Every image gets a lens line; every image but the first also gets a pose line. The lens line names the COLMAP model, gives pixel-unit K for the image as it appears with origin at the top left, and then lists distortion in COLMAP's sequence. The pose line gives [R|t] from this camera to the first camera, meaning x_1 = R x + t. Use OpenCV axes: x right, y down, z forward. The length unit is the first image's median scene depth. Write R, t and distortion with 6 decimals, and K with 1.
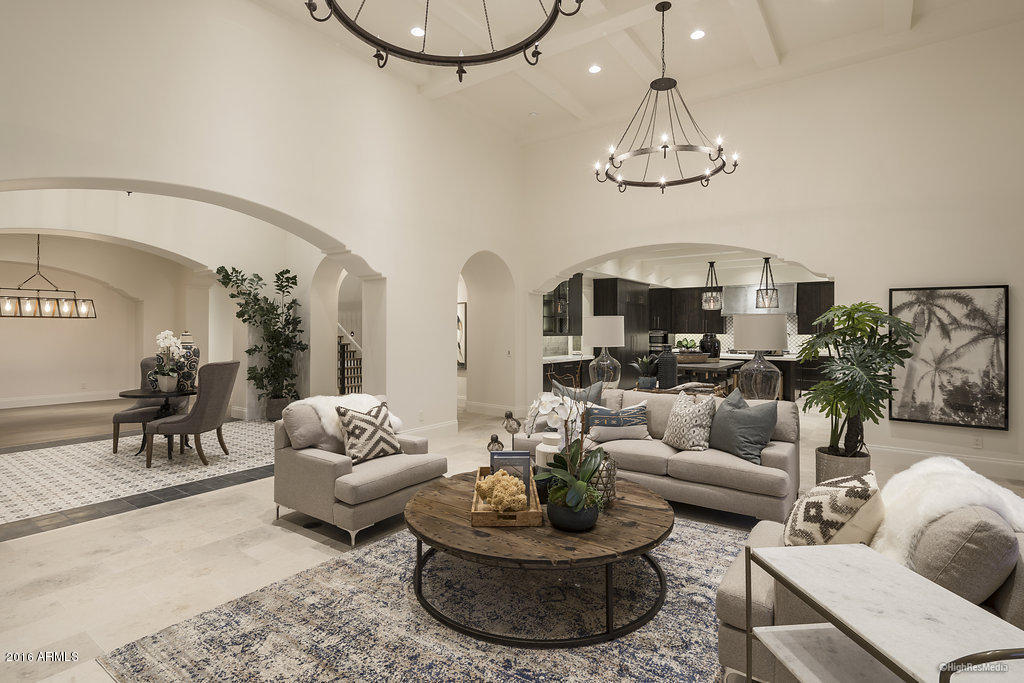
lens RADIAL K [[500.7, 0, 510.9], [0, 500.7, 333.3], [0, 0, 1]] dist [0.002239, -0.000001]
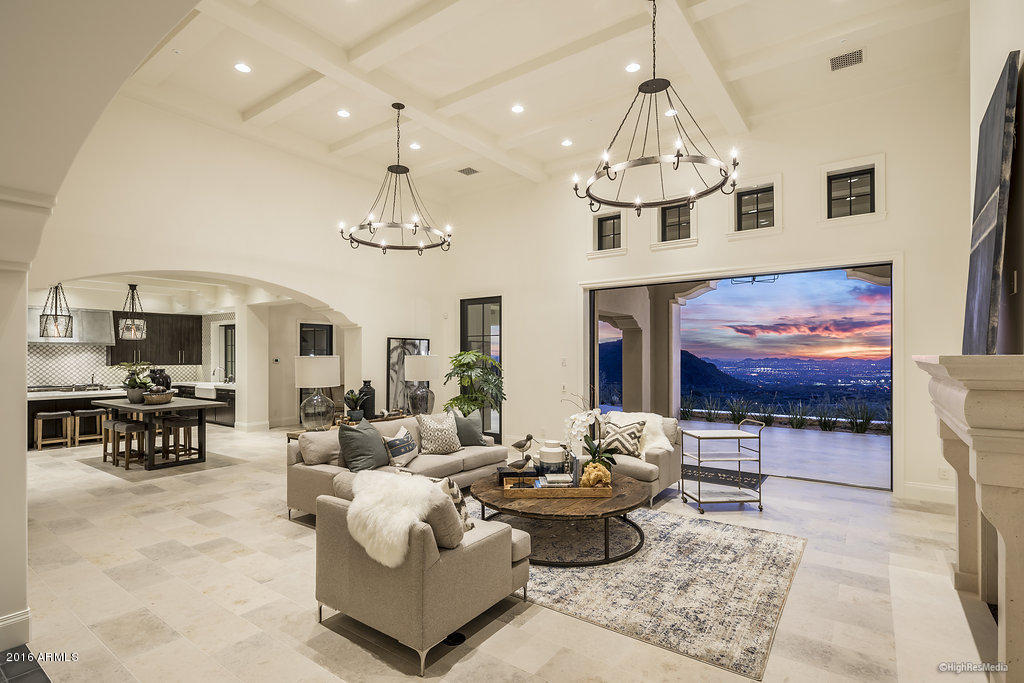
lens RADIAL K [[500.7, 0, 509.1], [0, 500.7, 350.7], [0, 0, 1]] dist [0.002239, -0.000001]
pose [[-0.008178, 0.017005, 0.999822, -1.458533], [0.003278, 0.999850, -0.016979, -0.036175], [-0.999961, 0.003138, -0.008232, 1.180091]]
